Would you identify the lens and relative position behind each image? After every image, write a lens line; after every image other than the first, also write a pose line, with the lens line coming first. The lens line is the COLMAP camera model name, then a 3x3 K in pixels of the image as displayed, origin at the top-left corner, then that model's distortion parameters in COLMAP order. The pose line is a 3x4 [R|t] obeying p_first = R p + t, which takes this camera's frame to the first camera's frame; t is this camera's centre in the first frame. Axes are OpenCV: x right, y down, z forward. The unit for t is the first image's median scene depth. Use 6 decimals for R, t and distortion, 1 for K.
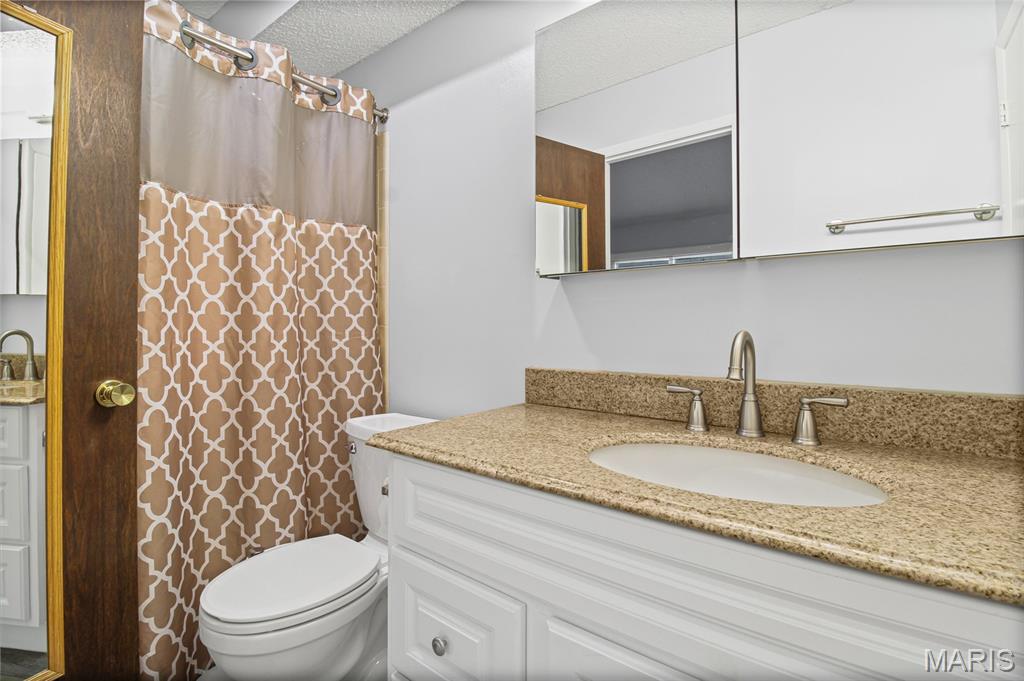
lens RADIAL K [[463.2, 0, 512.6], [0, 463.2, 341.5], [0, 0, 1]] dist [-0.006068, -0.000489]
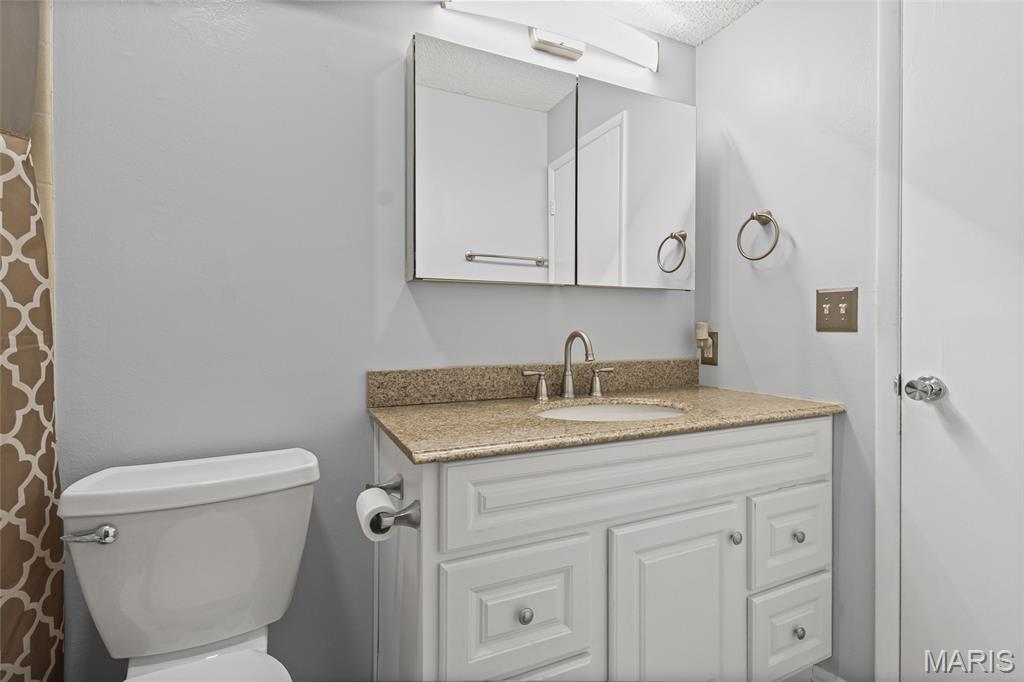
lens RADIAL K [[480.3, 0, 513.3], [0, 480.3, 336.0], [0, 0, 1]] dist [-0.002517, -0.001884]
pose [[0.468231, -0.014388, 0.883489, -0.797844], [0.026643, 0.999643, 0.002159, -0.010263], [-0.883204, 0.022528, 0.468447, 0.318526]]
